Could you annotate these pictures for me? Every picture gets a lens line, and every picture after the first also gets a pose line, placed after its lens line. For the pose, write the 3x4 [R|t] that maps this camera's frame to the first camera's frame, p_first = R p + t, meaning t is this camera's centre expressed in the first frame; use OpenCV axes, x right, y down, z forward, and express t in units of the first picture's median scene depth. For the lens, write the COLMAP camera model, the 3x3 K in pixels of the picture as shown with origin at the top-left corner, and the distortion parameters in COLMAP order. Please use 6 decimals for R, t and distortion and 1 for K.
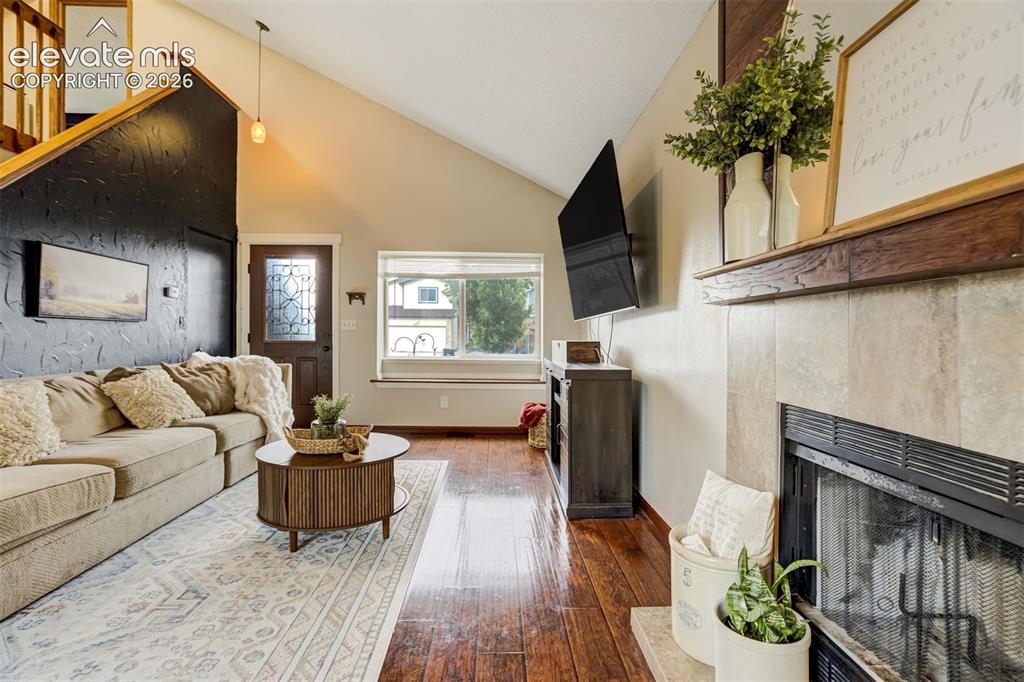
lens RADIAL K [[487.2, 0, 553.4], [0, 487.2, 339.1], [0, 0, 1]] dist [-0.039022, 0.000007]
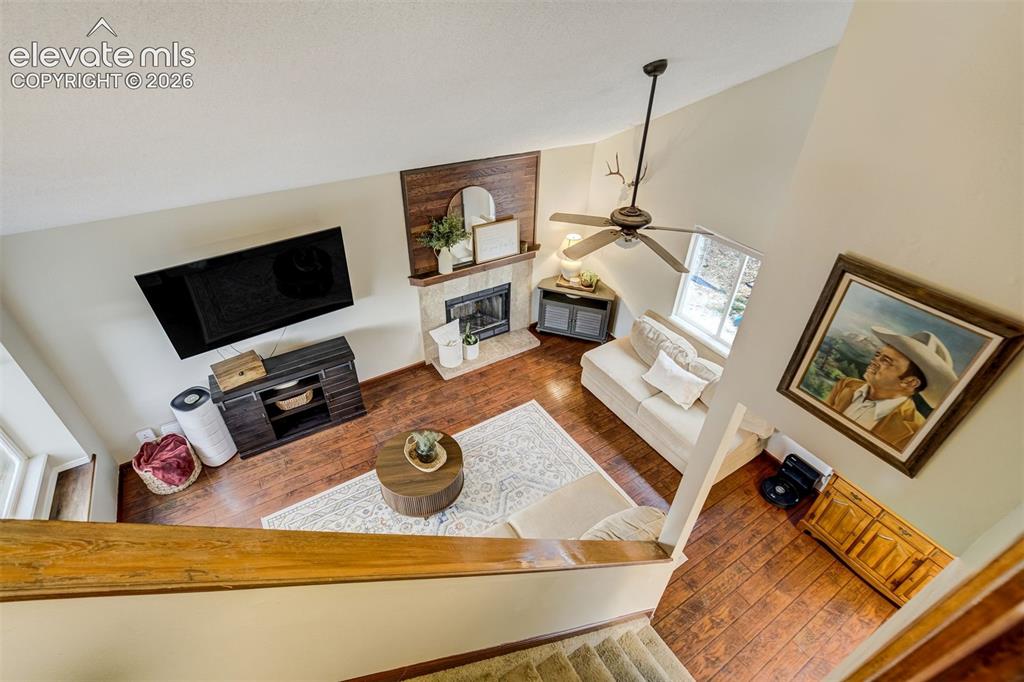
lens RADIAL K [[467.2, 0, 514.2], [0, 467.2, 333.8], [0, 0, 1]] dist [-0.001547, 0.000066]
pose [[-0.458278, -0.527958, 0.715012, -1.553535], [-0.031813, 0.813689, 0.580429, -1.102444], [-0.888239, 0.243251, -0.389692, 1.227054]]
